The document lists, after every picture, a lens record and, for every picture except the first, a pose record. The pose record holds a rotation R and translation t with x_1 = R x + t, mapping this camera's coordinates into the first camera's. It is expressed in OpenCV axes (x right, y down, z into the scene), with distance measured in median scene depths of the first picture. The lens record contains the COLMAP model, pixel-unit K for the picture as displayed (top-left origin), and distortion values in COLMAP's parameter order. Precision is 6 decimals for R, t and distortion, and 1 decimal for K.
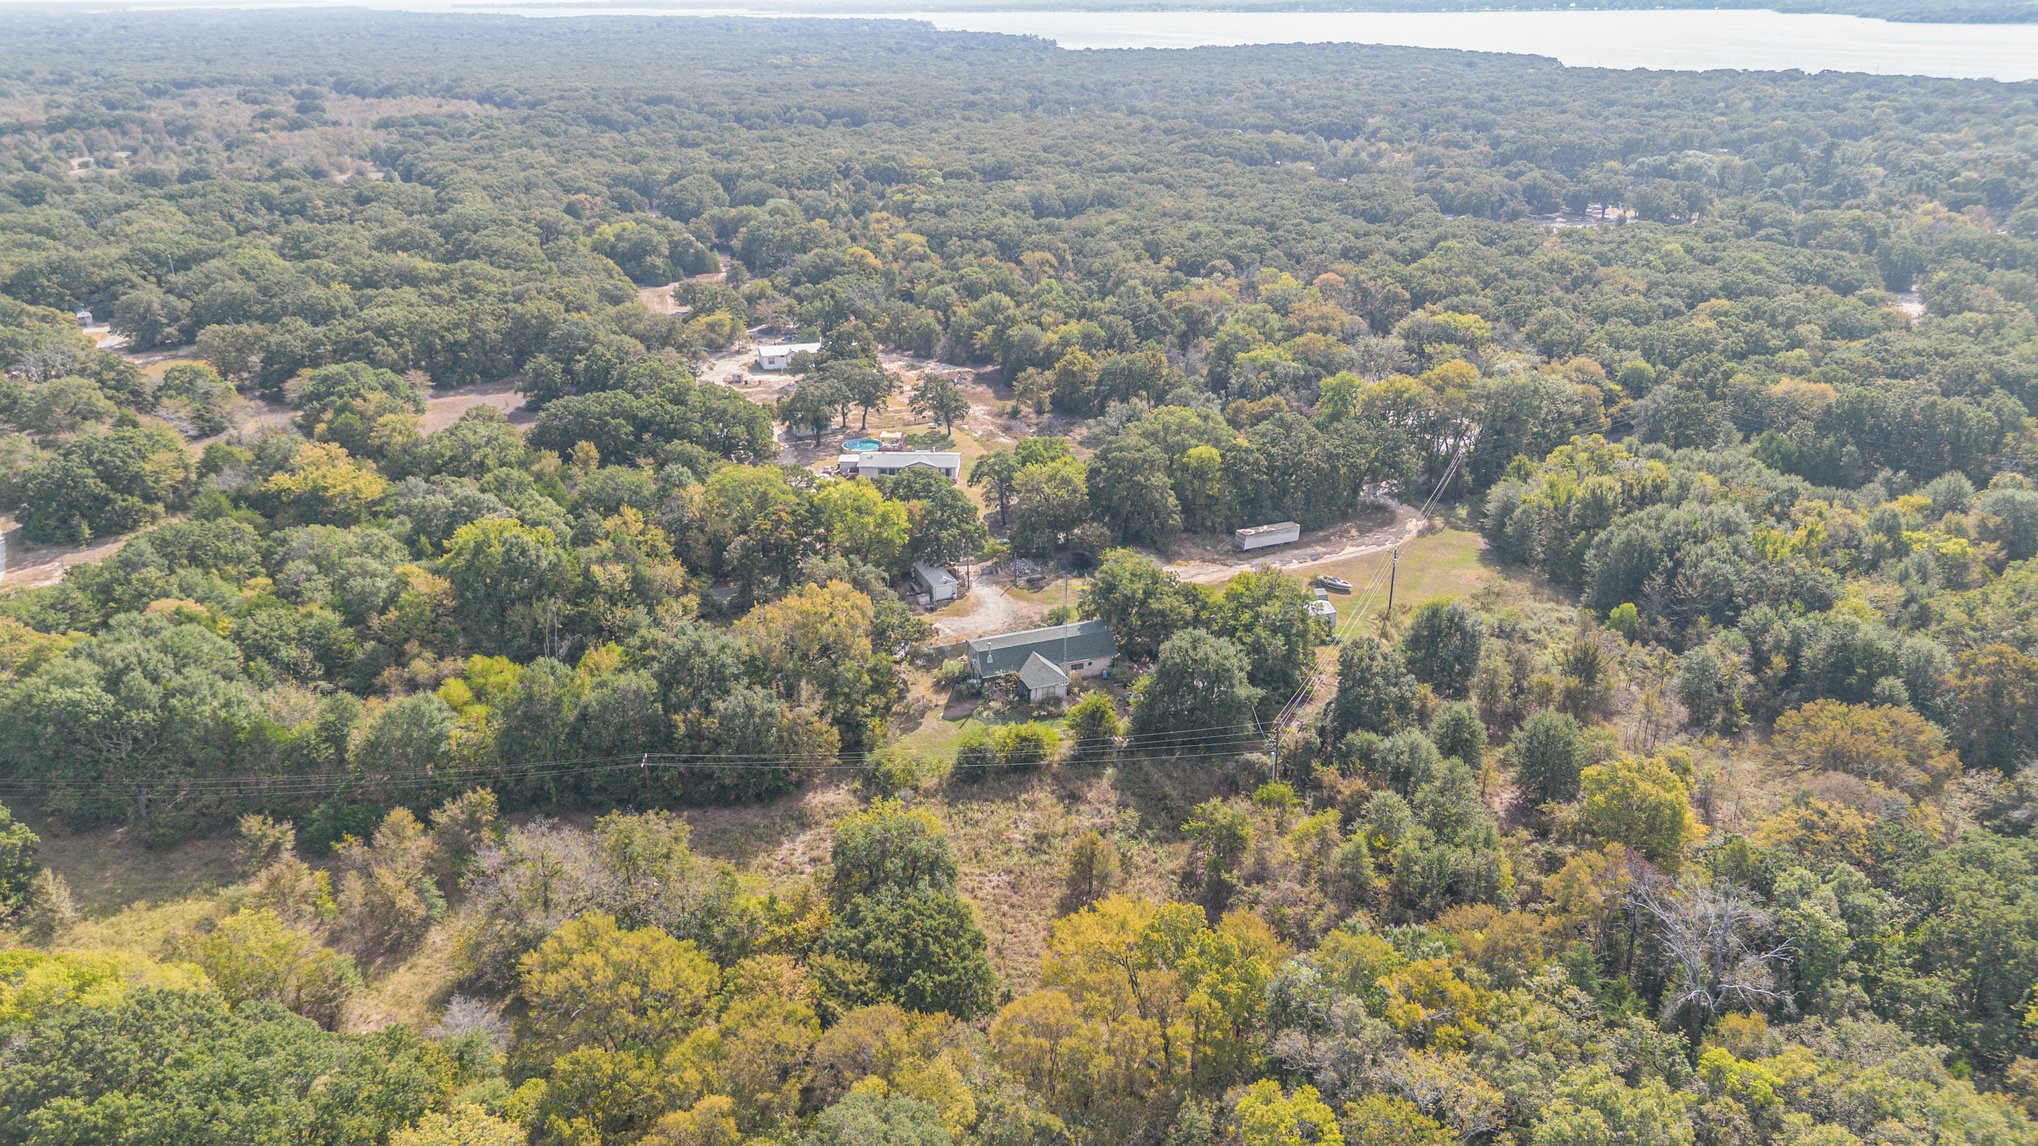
lens RADIAL K [[1456.4, 0, 1027.6], [0, 1456.4, 573.1], [0, 0, 1]] dist [0.066313, -0.066524]
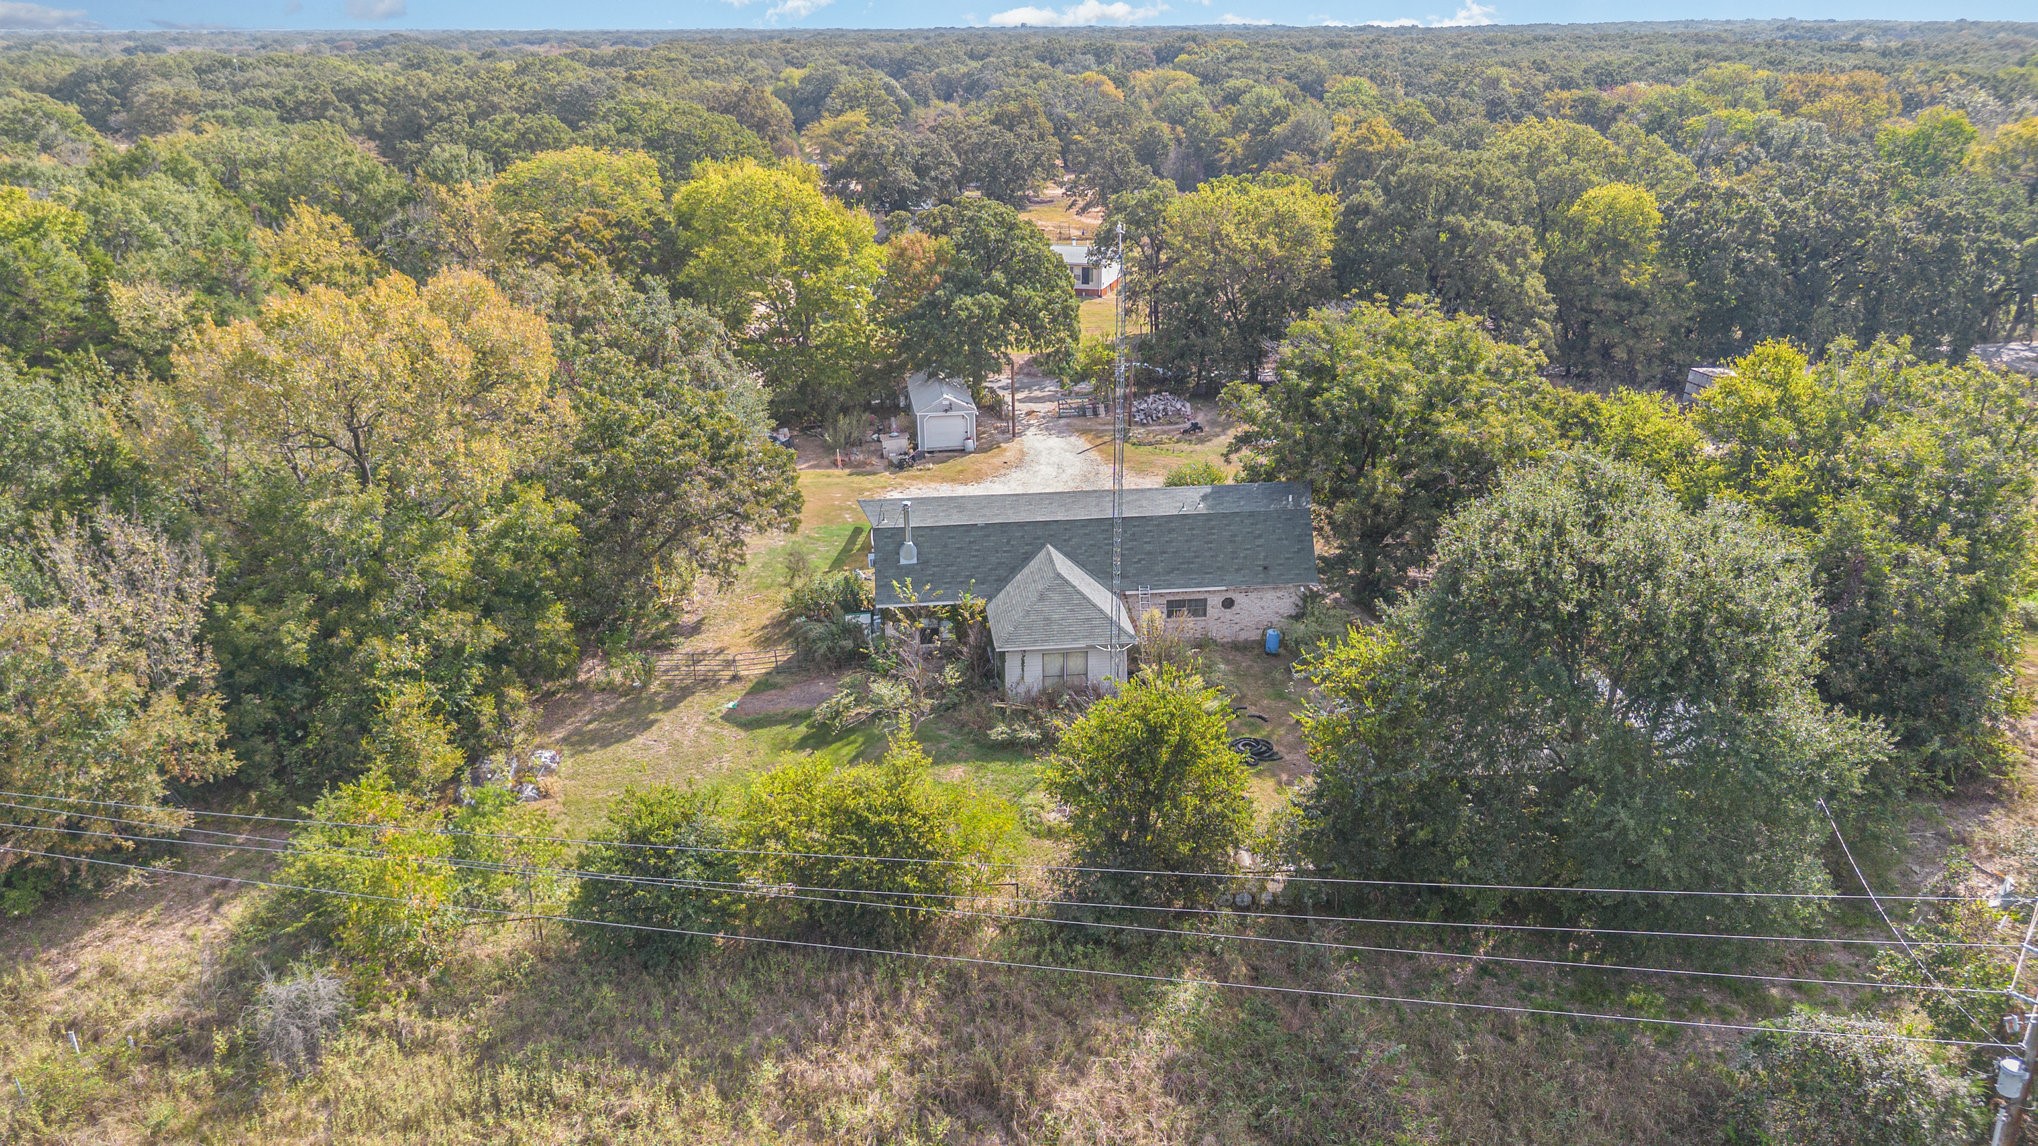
lens RADIAL K [[1456.4, 0, 1021.5], [0, 1456.4, 579.0], [0, 0, 1]] dist [0.066313, -0.066524]
pose [[0.969977, 0.084685, -0.227976, 0.072266], [-0.088462, 0.996059, -0.006383, 0.063702], [0.226537, 0.026359, 0.973646, 0.678915]]
